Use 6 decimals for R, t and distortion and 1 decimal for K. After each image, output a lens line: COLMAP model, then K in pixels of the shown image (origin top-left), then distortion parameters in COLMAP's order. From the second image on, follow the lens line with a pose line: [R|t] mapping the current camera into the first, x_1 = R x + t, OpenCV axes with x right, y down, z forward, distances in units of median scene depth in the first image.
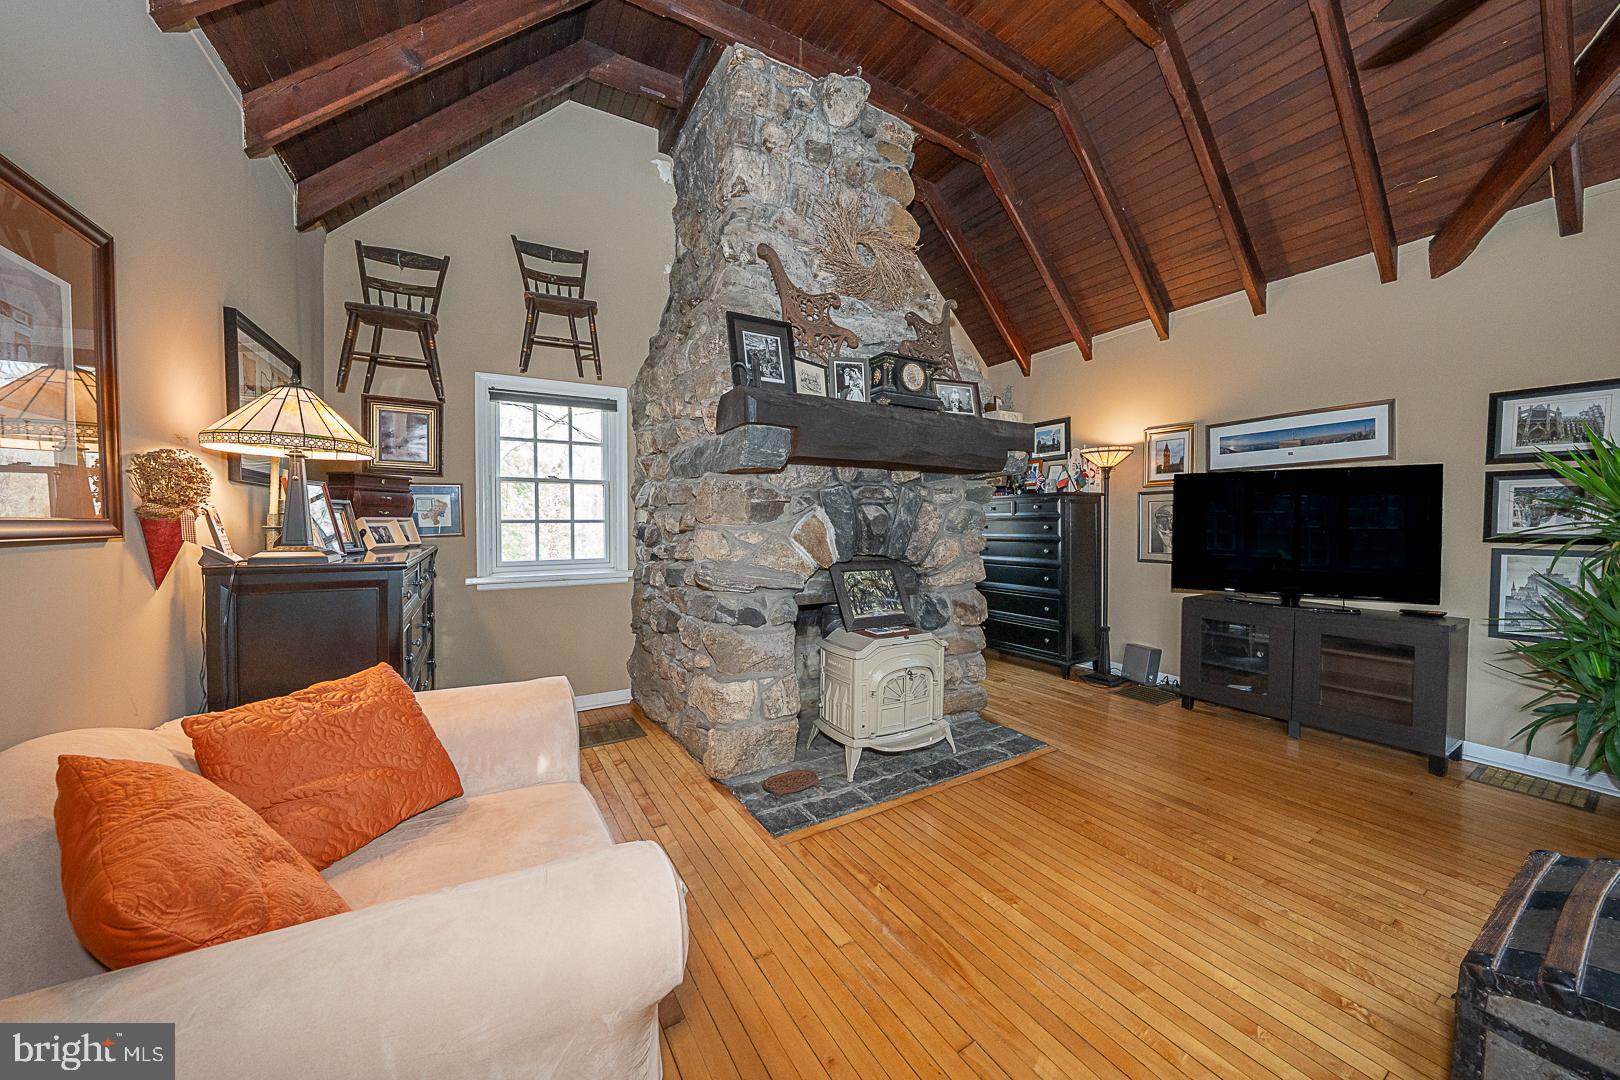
lens RADIAL K [[554.1, 0, 804.1], [0, 554.1, 533.1], [0, 0, 1]] dist [-0.021457, 0.002463]
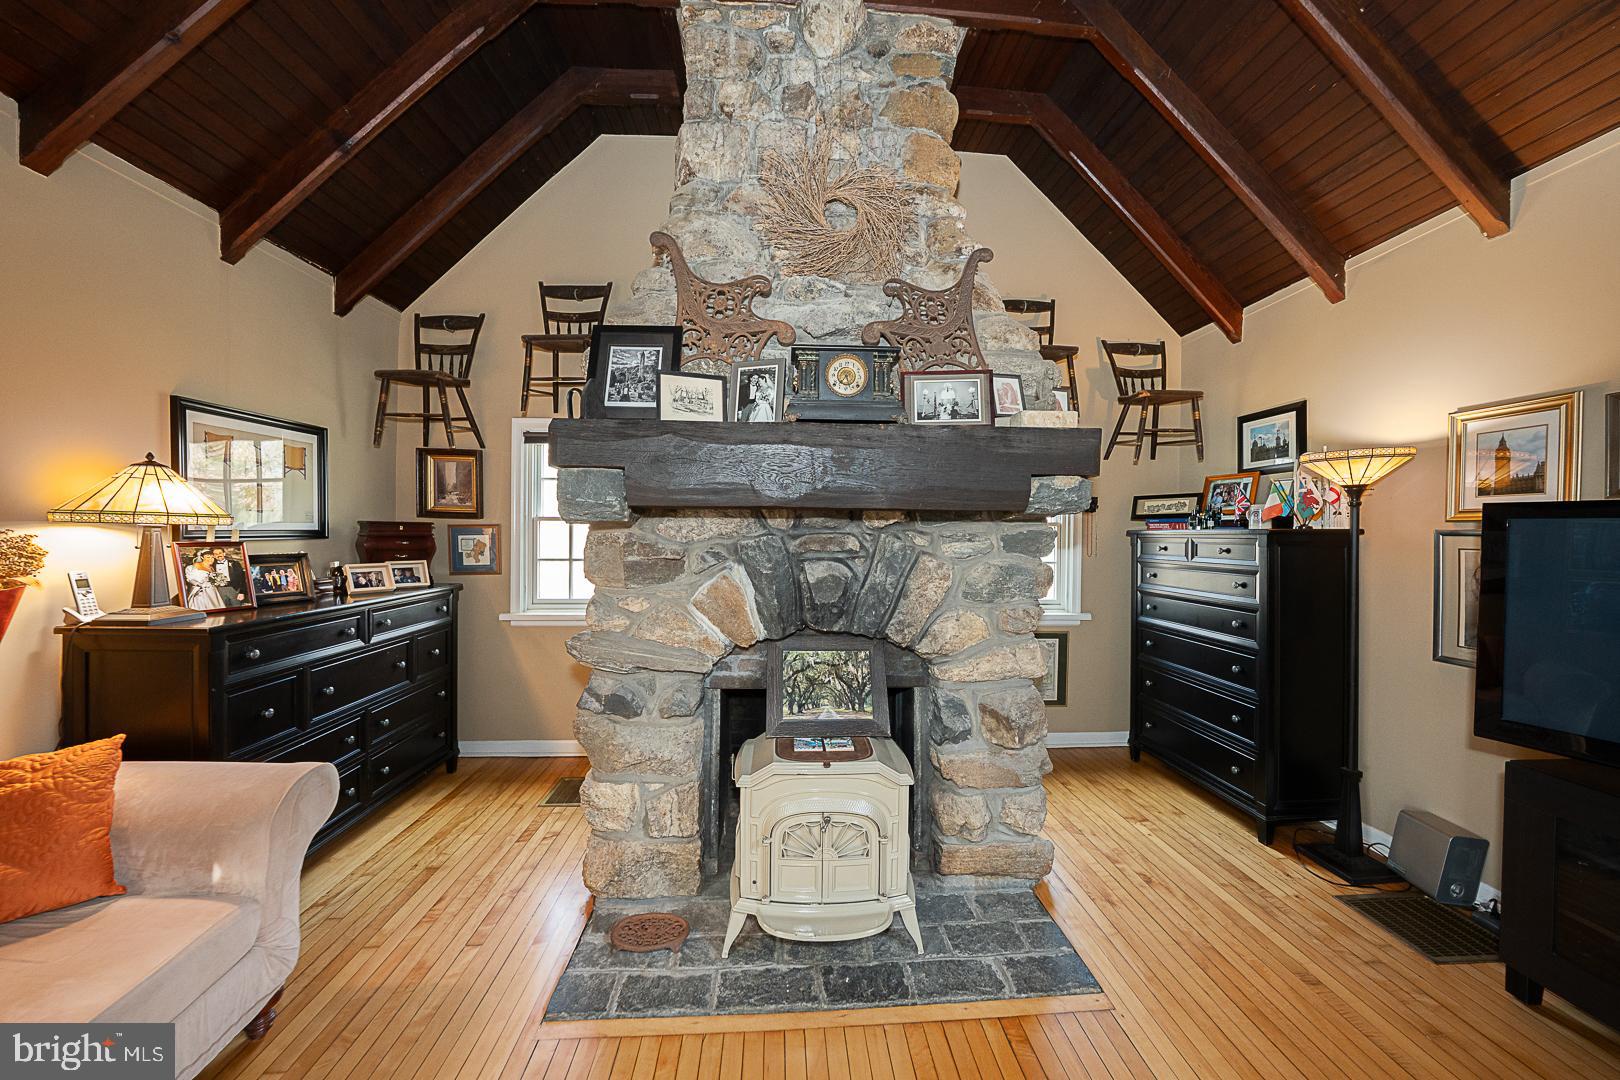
lens RADIAL K [[554.1, 0, 805.4], [0, 554.1, 535.1], [0, 0, 1]] dist [-0.021457, 0.002463]
pose [[0.889955, 0.011111, -0.455912, 0.415672], [-0.017441, 0.999801, -0.009680, -0.074549], [0.455714, 0.016566, 0.889972, 0.346399]]
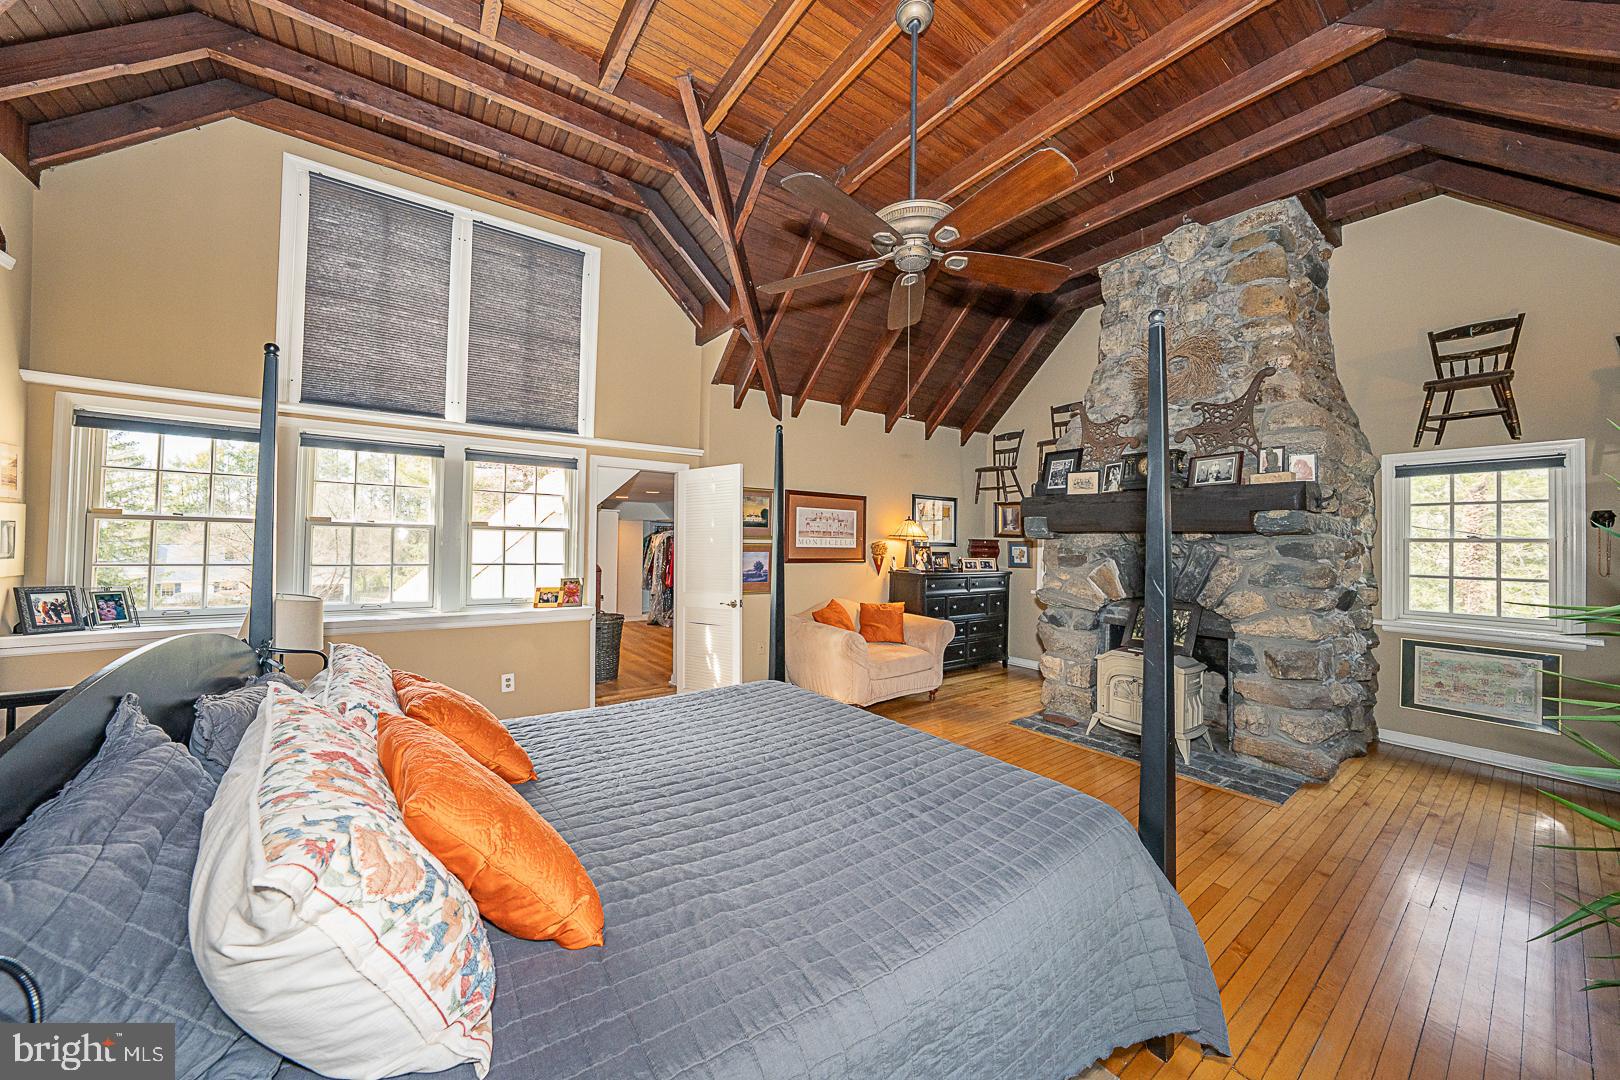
lens RADIAL K [[554.1, 0, 817.4], [0, 554.1, 534.3], [0, 0, 1]] dist [-0.021457, 0.002463]
pose [[0.110840, -0.013991, -0.993740, 1.317404], [-0.040438, 0.999009, -0.018576, -0.050346], [0.993015, 0.042243, 0.110165, 0.035468]]
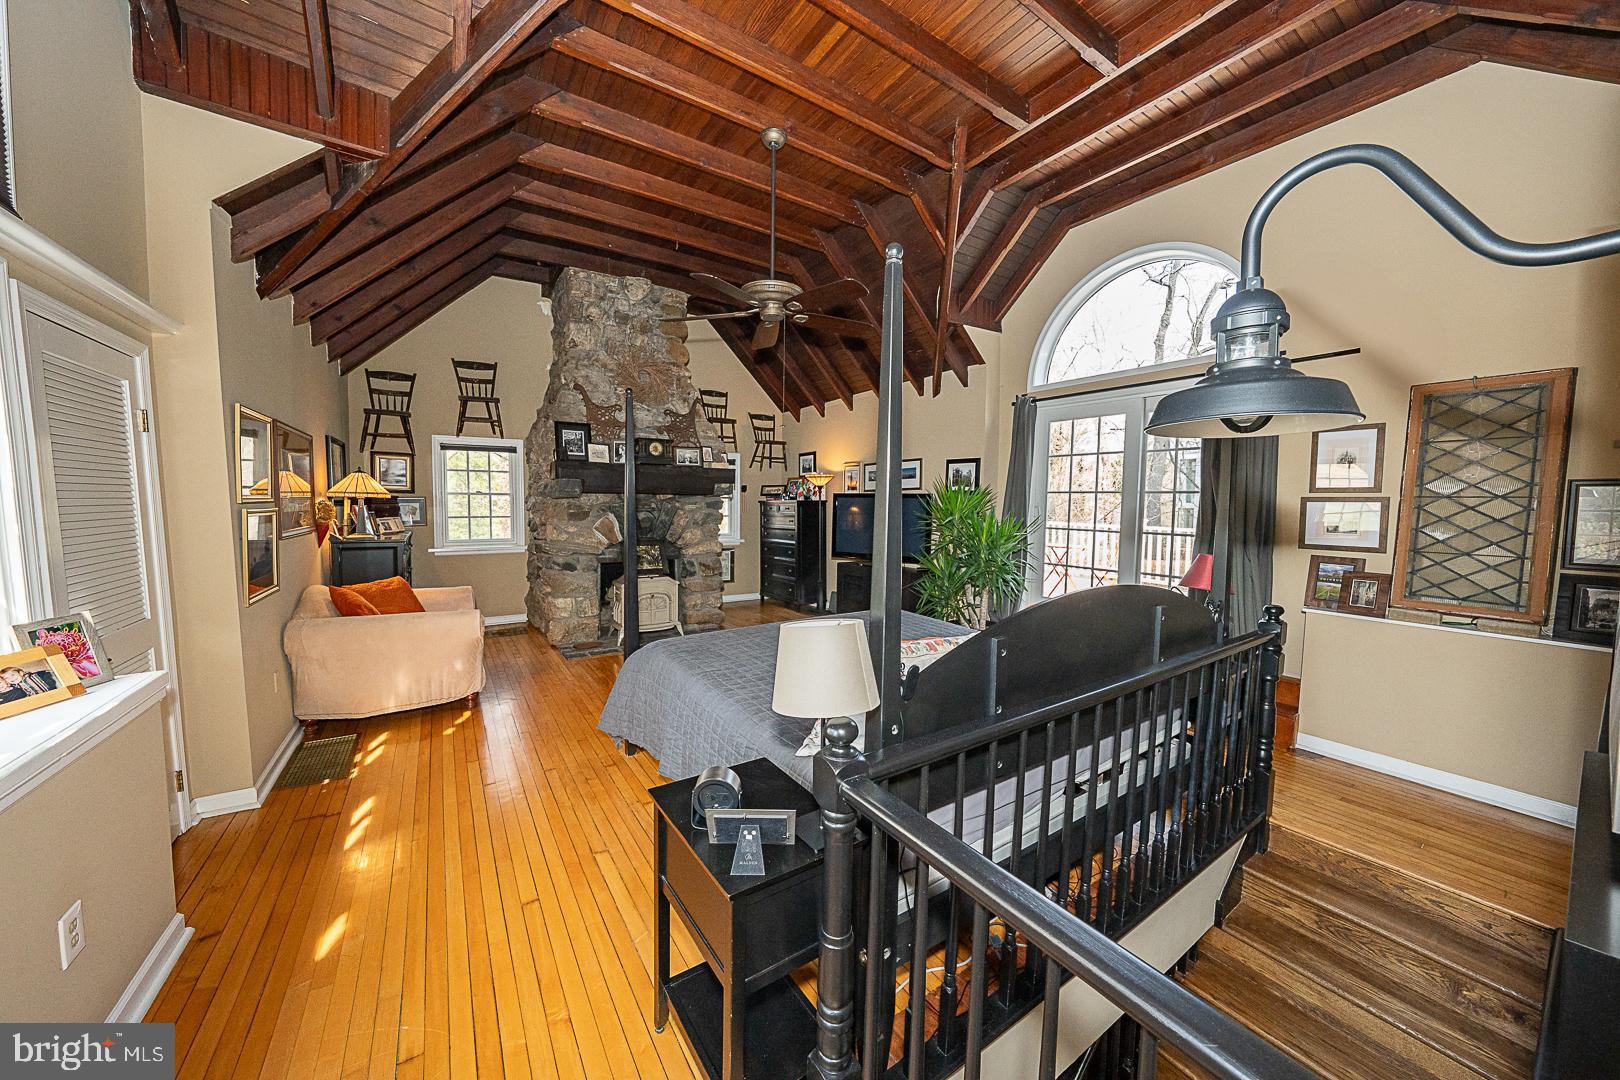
lens RADIAL K [[554.1, 0, 803.4], [0, 554.1, 533.6], [0, 0, 1]] dist [-0.021457, 0.002463]
pose [[0.998716, 0.006496, 0.050232, 0.571355], [-0.008261, 0.999353, 0.035011, -0.045224], [-0.049972, -0.035381, 0.998124, -0.935803]]
